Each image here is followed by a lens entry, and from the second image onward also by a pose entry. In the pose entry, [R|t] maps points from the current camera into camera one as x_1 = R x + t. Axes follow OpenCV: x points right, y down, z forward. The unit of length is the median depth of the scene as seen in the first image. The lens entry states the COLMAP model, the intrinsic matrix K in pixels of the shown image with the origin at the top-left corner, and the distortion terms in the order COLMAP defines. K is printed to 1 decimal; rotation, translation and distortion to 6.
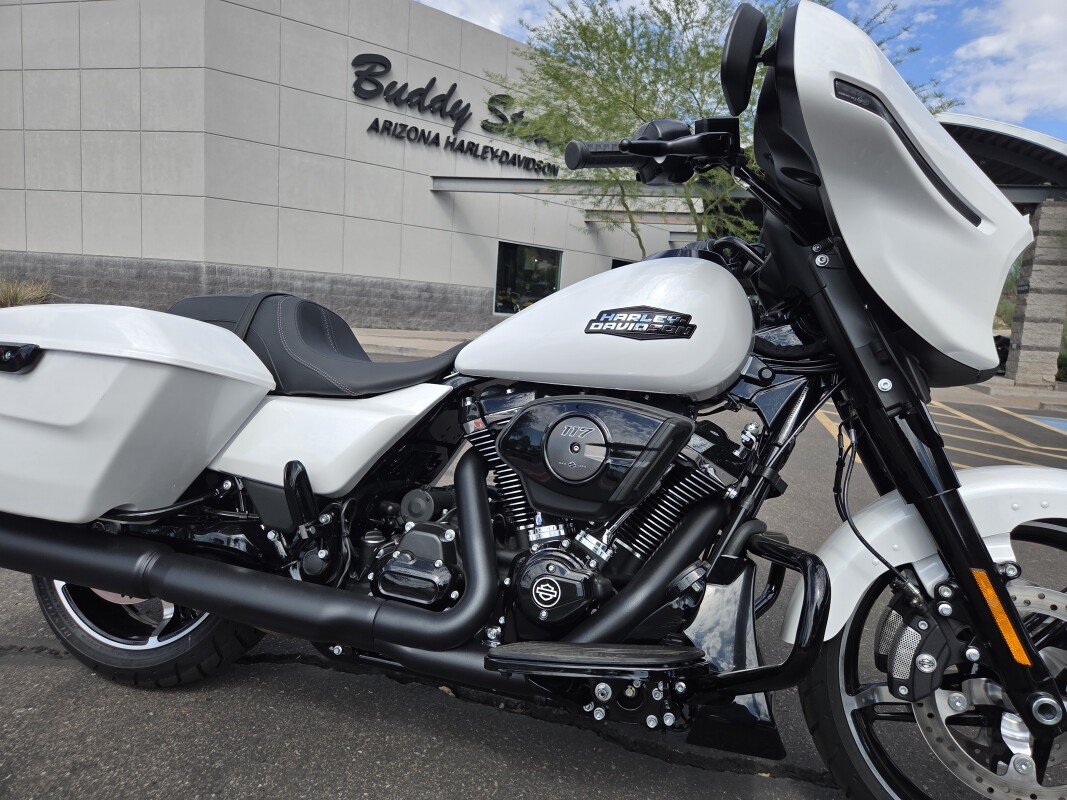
lens RADIAL K [[806.5, 0, 528.7], [0, 806.5, 401.4], [0, 0, 1]] dist [0.058536, -0.064314]
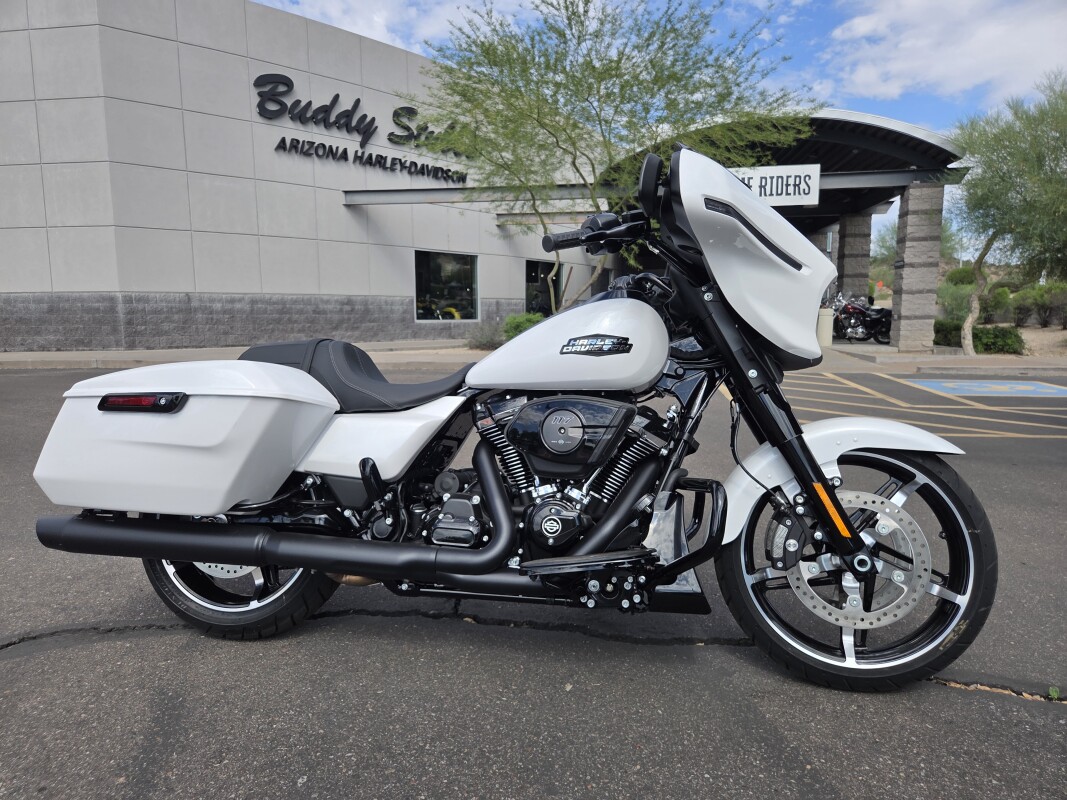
lens RADIAL K [[806.5, 0, 528.7], [0, 806.5, 401.4], [0, 0, 1]] dist [0.058536, -0.064314]
pose [[0.991779, -0.083898, 0.096620, -0.125310], [0.083809, 0.996469, 0.004988, -0.008912], [-0.096698, 0.003150, 0.995309, -0.434306]]
